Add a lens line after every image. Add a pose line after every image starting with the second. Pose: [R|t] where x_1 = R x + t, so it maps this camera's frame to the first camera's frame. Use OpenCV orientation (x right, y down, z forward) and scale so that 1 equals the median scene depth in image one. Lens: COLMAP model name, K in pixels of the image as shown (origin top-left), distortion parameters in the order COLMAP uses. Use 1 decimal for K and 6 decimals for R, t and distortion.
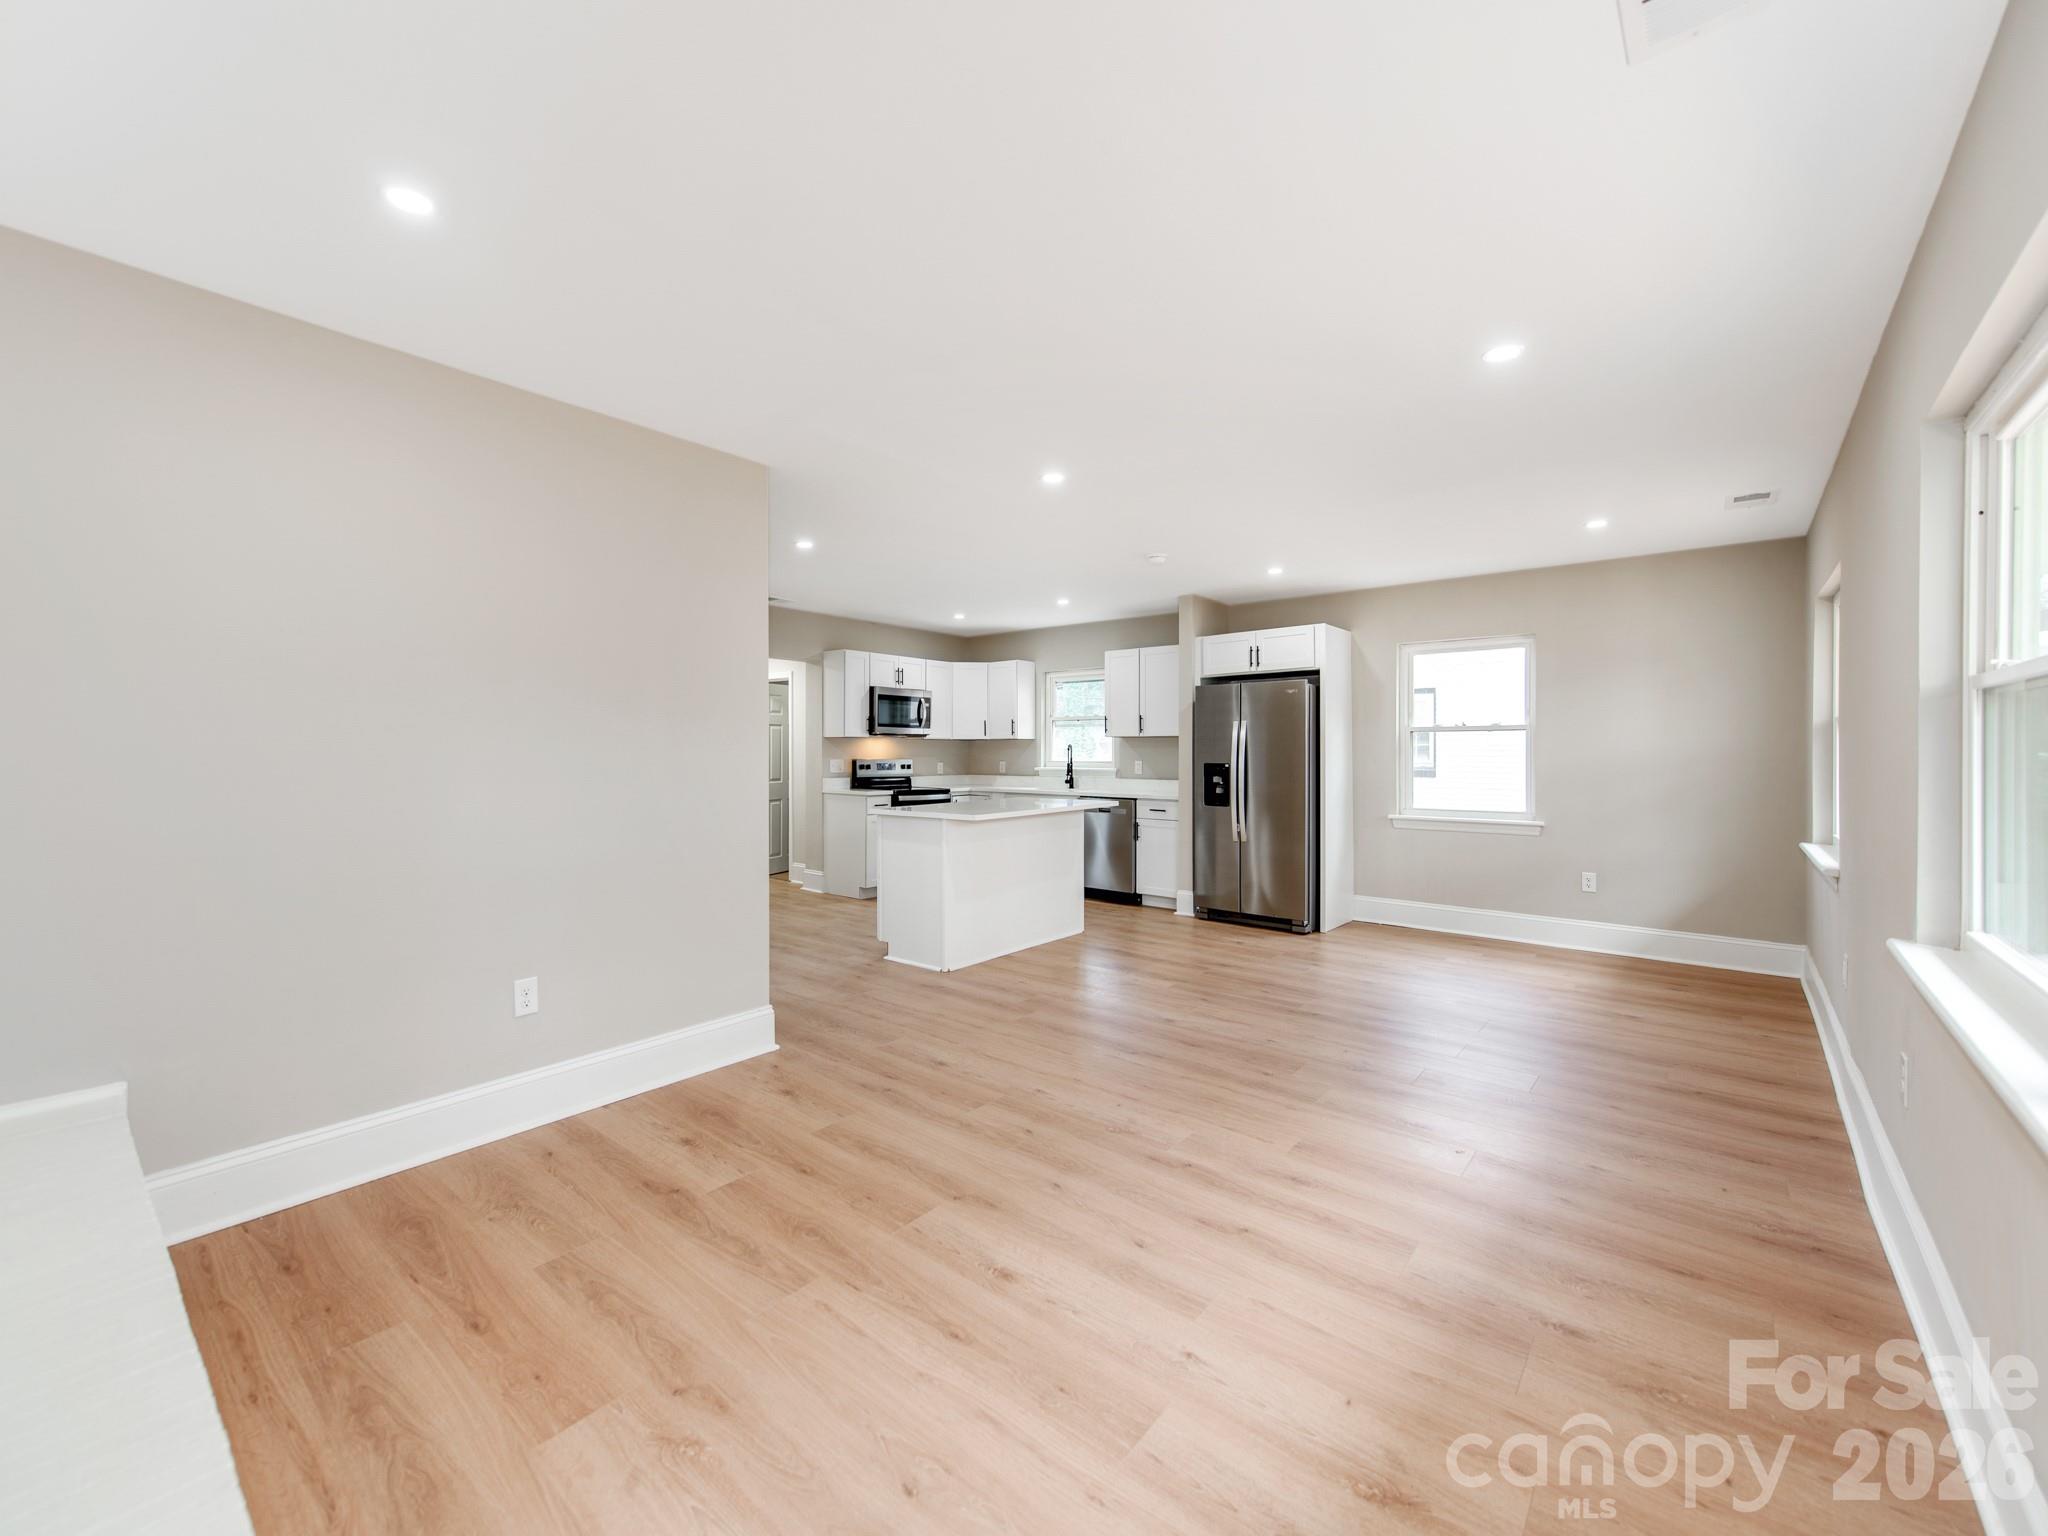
lens RADIAL K [[834.2, 0, 991.9], [0, 834.2, 753.6], [0, 0, 1]] dist [0.016839, -0.000085]
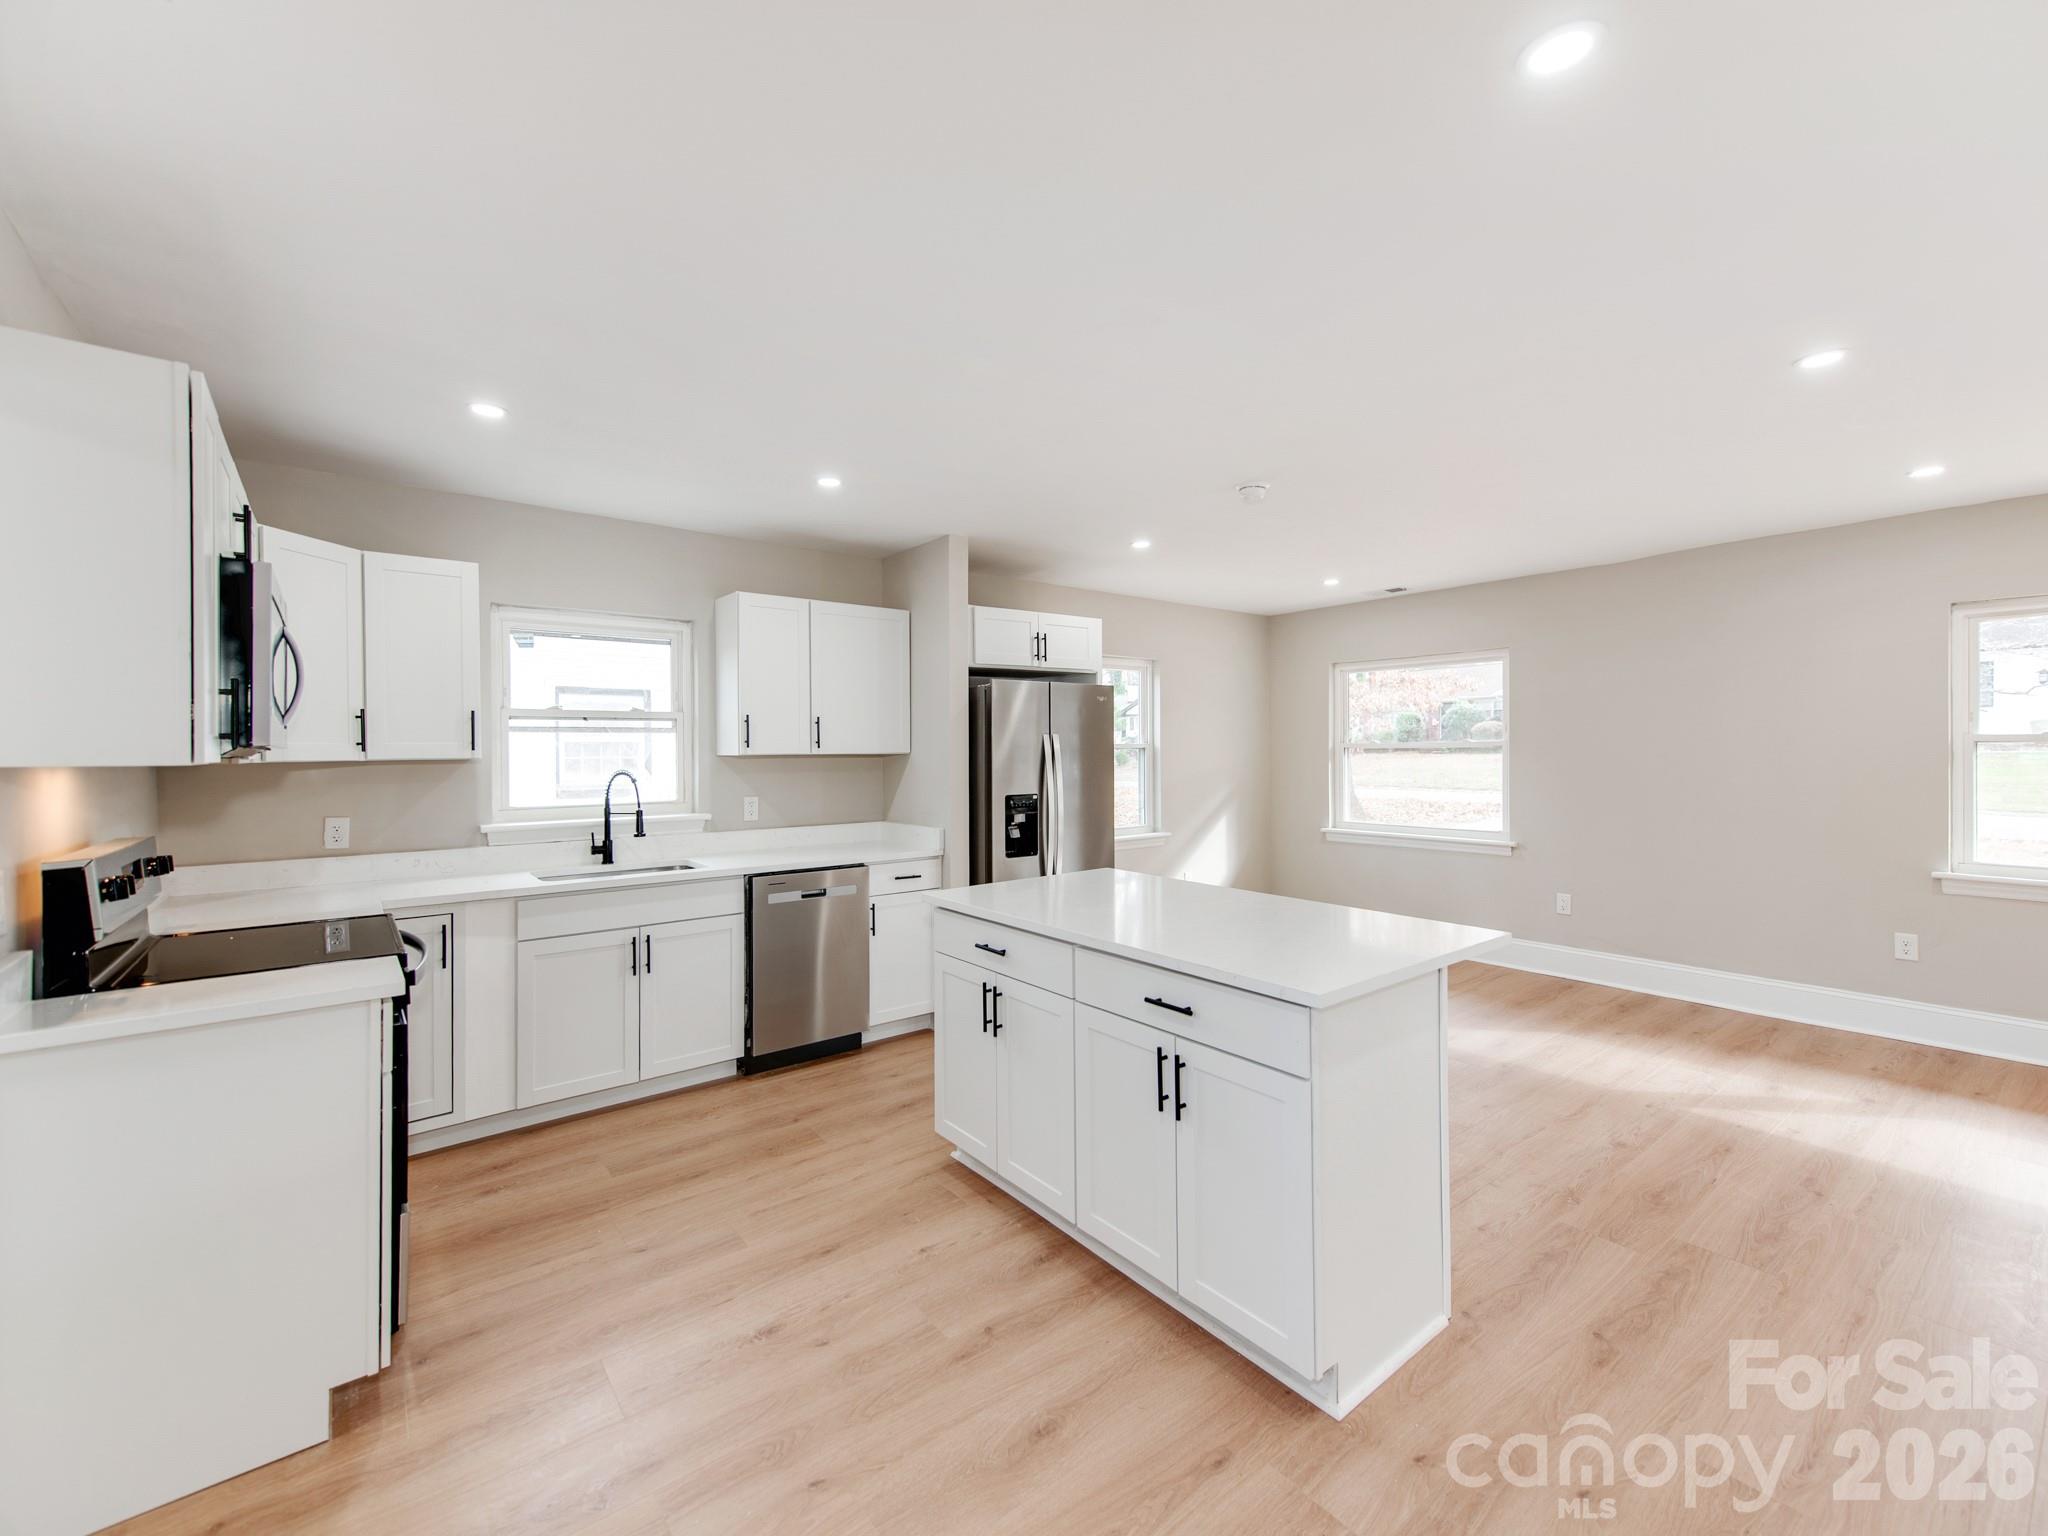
lens RADIAL K [[834.2, 0, 991.9], [0, 834.2, 753.6], [0, 0, 1]] dist [0.016839, -0.000085]
pose [[0.209296, -0.007263, 0.977825, -0.587981], [0.010774, 0.999929, 0.005121, -0.037236], [-0.977793, 0.009464, 0.209359, 1.269095]]
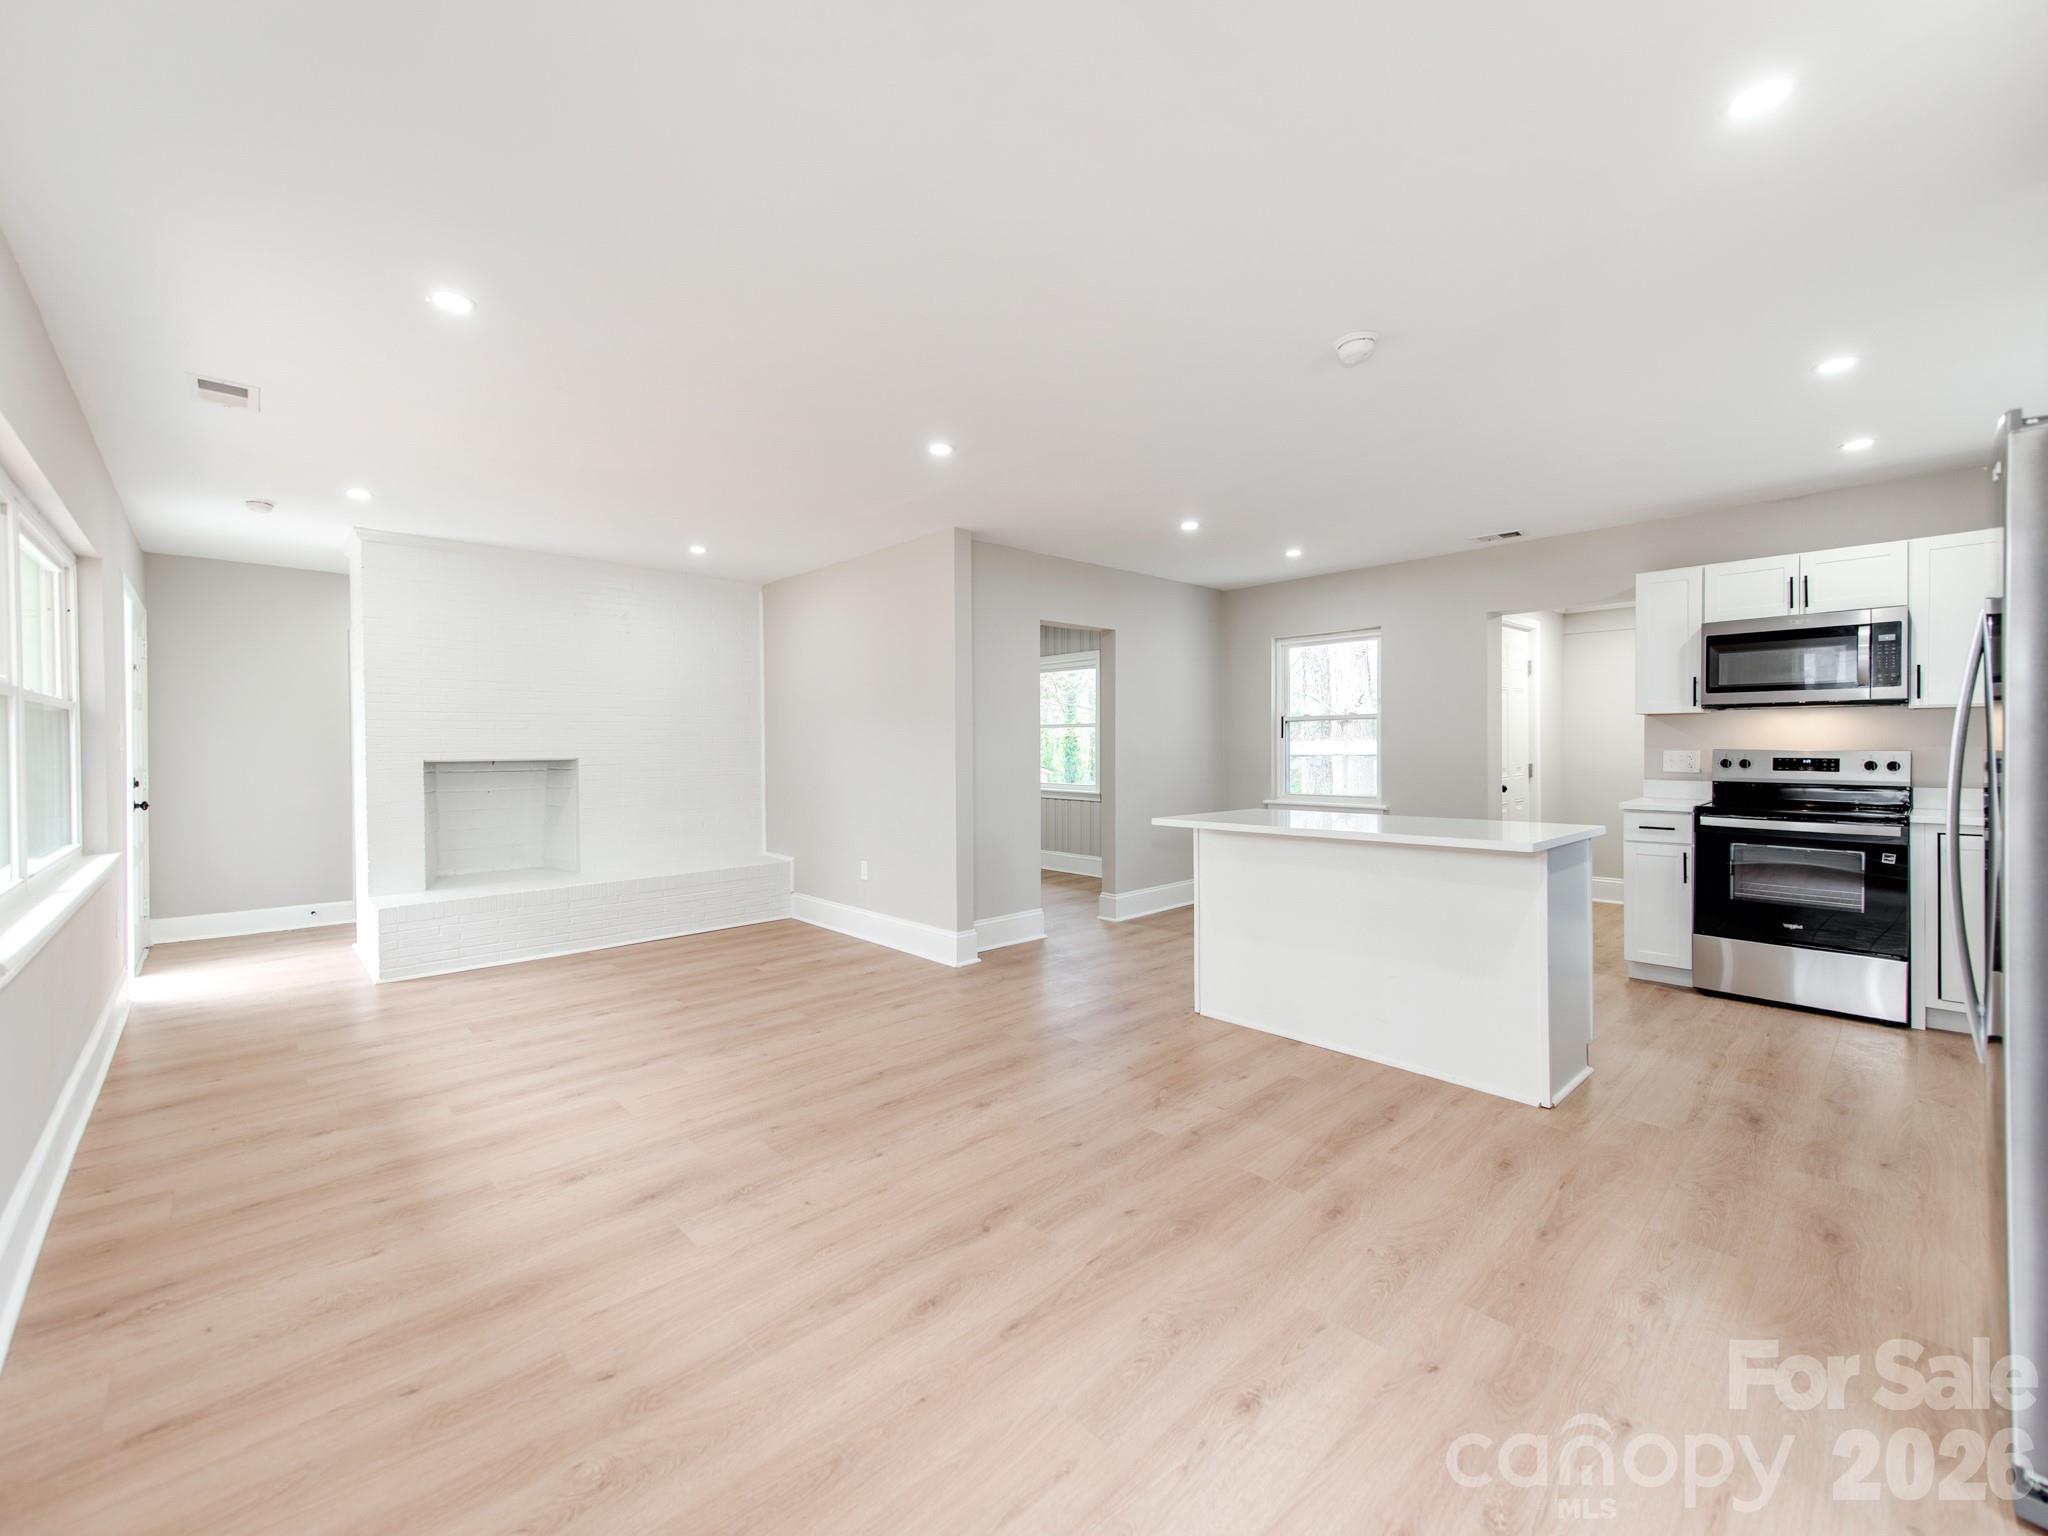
lens RADIAL K [[834.2, 0, 991.9], [0, 834.2, 753.6], [0, 0, 1]] dist [0.016839, -0.000085]
pose [[-0.117873, 0.010715, -0.992971, 0.858025], [0.003456, 0.999940, 0.010379, 0.002378], [0.993023, -0.002208, -0.117903, 1.000491]]
